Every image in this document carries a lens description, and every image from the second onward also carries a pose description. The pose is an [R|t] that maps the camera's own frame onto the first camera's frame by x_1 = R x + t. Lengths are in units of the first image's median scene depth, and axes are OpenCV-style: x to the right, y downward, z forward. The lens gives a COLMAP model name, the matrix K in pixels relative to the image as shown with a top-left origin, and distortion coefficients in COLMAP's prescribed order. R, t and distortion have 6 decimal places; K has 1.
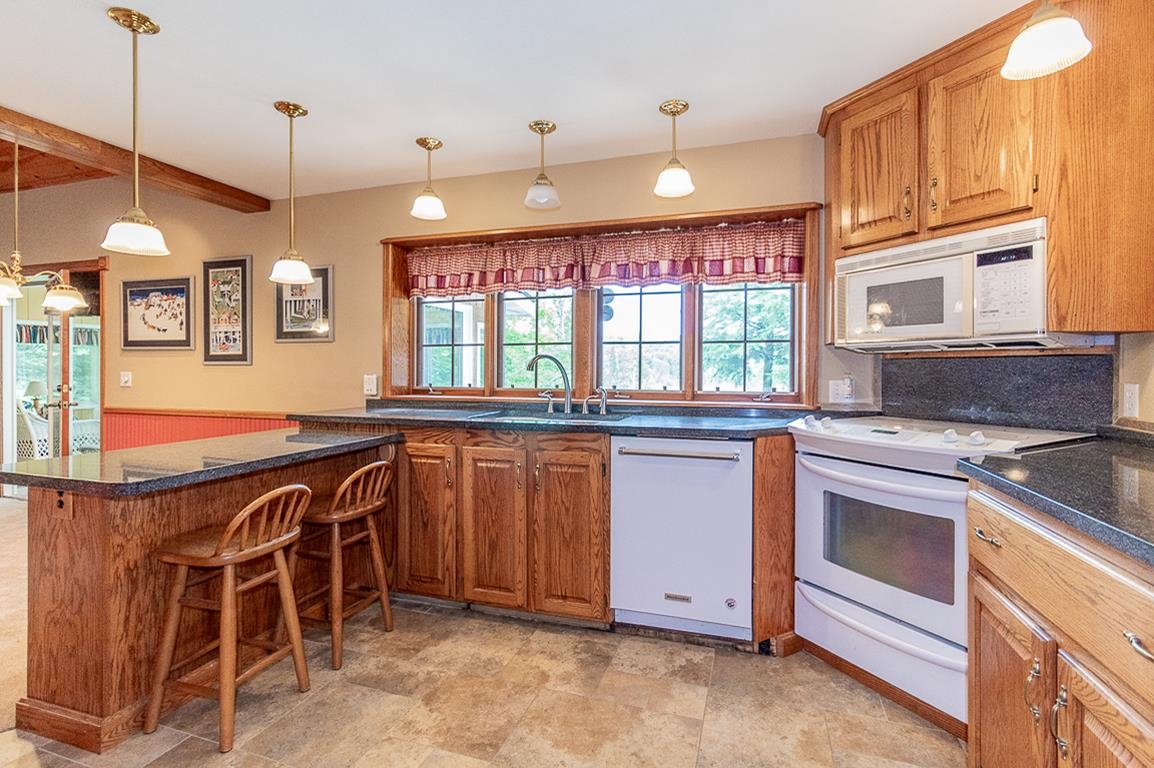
lens RADIAL K [[528.3, 0, 578.3], [0, 528.3, 369.4], [0, 0, 1]] dist [0.003433, 0.000130]
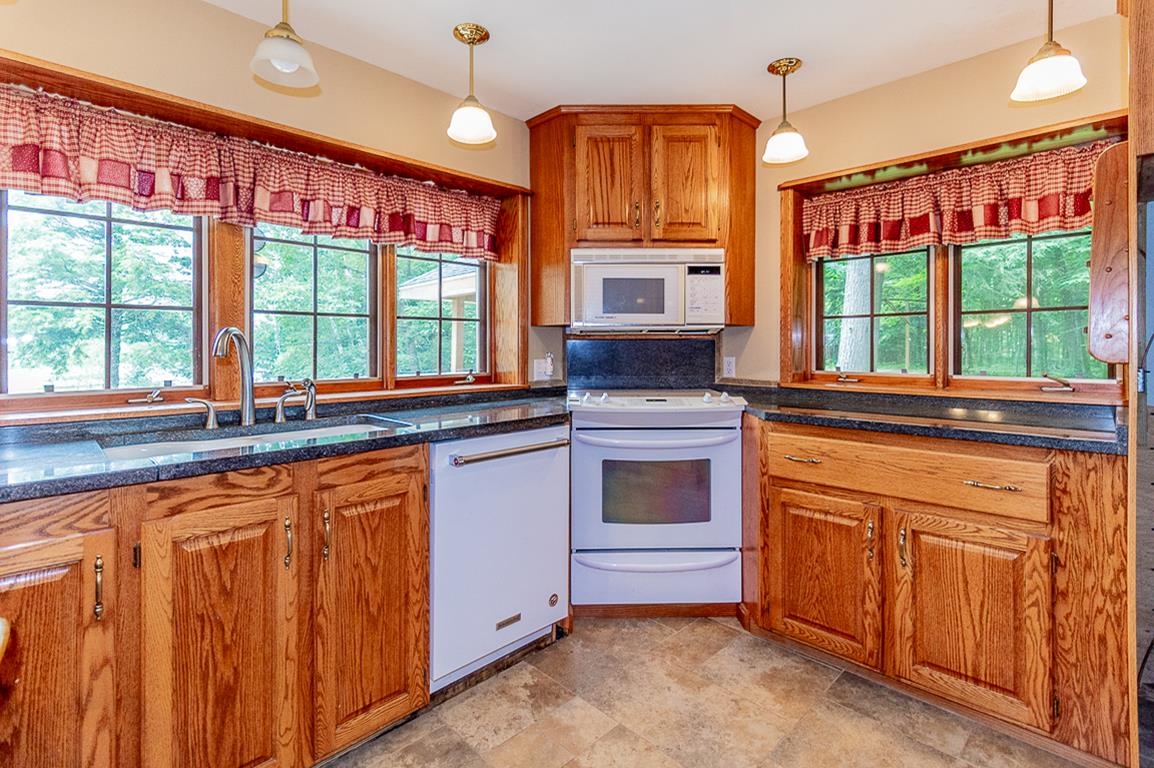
lens RADIAL K [[544.9, 0, 579.0], [0, 544.9, 344.8], [0, 0, 1]] dist [-0.000091, 0.000212]
pose [[0.454450, -0.000806, 0.890772, -0.502093], [0.006893, 0.999973, -0.002611, -0.006409], [-0.890746, 0.007327, 0.454443, 0.469233]]
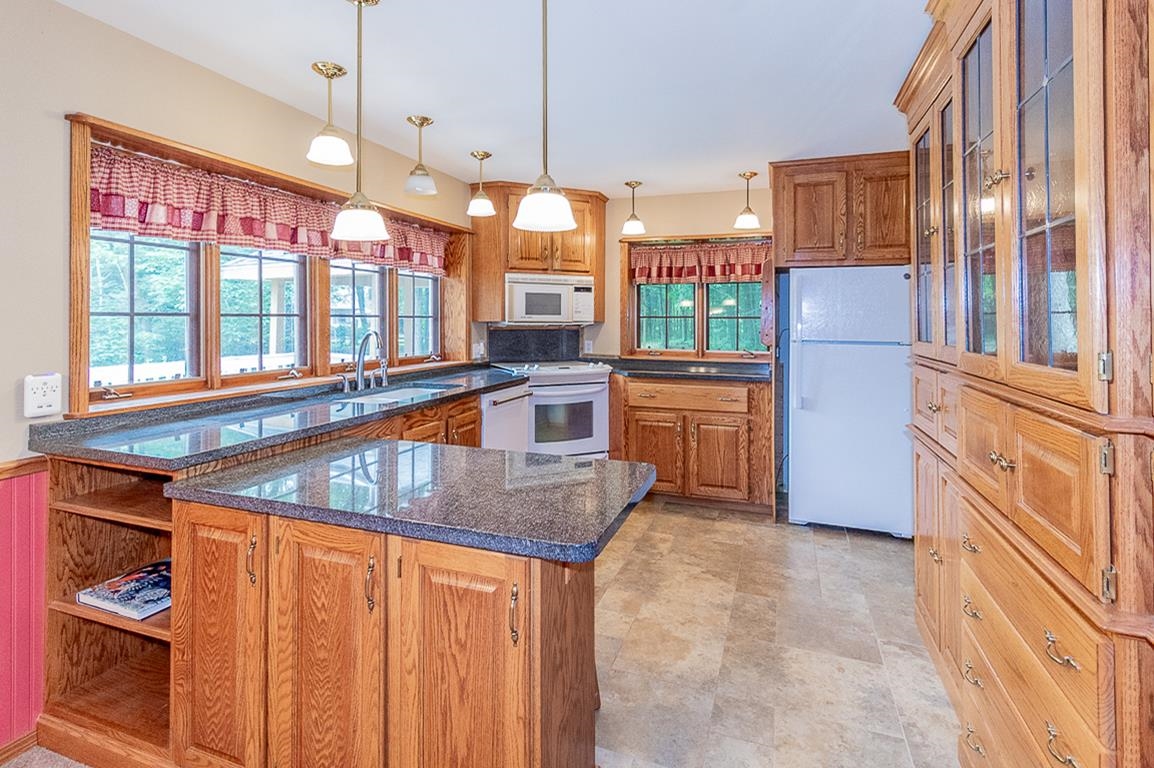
lens RADIAL K [[561.0, 0, 572.9], [0, 561.0, 306.7], [0, 0, 1]] dist [-0.003169, -0.000117]
pose [[0.039988, 0.020506, 0.998990, -1.298305], [0.000822, 0.999788, -0.020556, -0.061571], [-0.999200, 0.001643, 0.039963, 0.702530]]
